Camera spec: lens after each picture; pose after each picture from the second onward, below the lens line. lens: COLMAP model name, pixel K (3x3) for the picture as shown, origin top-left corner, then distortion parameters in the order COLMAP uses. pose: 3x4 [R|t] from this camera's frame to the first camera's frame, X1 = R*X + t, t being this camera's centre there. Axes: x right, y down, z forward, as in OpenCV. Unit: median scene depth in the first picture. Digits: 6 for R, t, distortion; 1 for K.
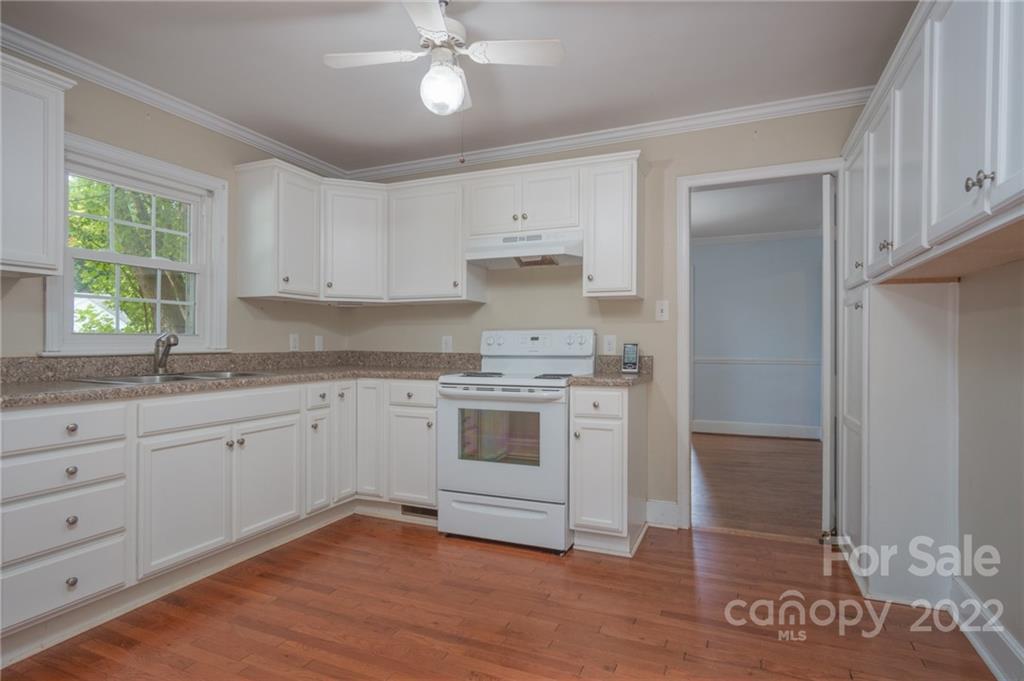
lens RADIAL K [[563.6, 0, 515.3], [0, 563.6, 336.9], [0, 0, 1]] dist [-0.031907, 0.002543]
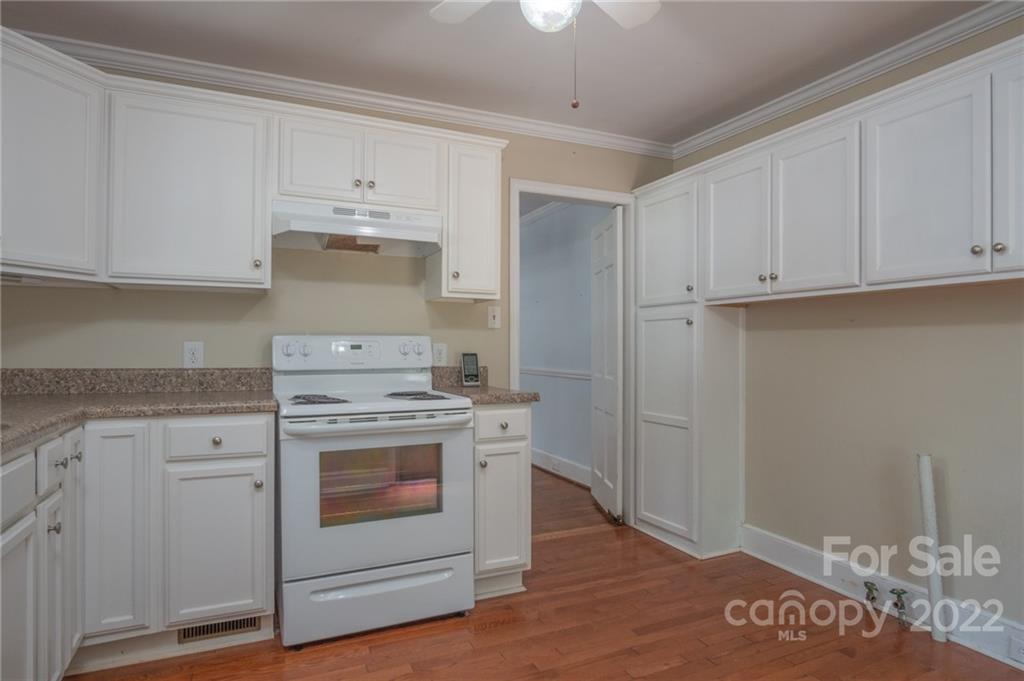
lens RADIAL K [[563.6, 0, 517.9], [0, 563.6, 343.2], [0, 0, 1]] dist [-0.031907, 0.002543]
pose [[0.653229, 0.007210, 0.757126, -0.421314], [-0.009769, 0.999952, -0.001094, -0.003524], [-0.757097, -0.006681, 0.653268, 0.363195]]
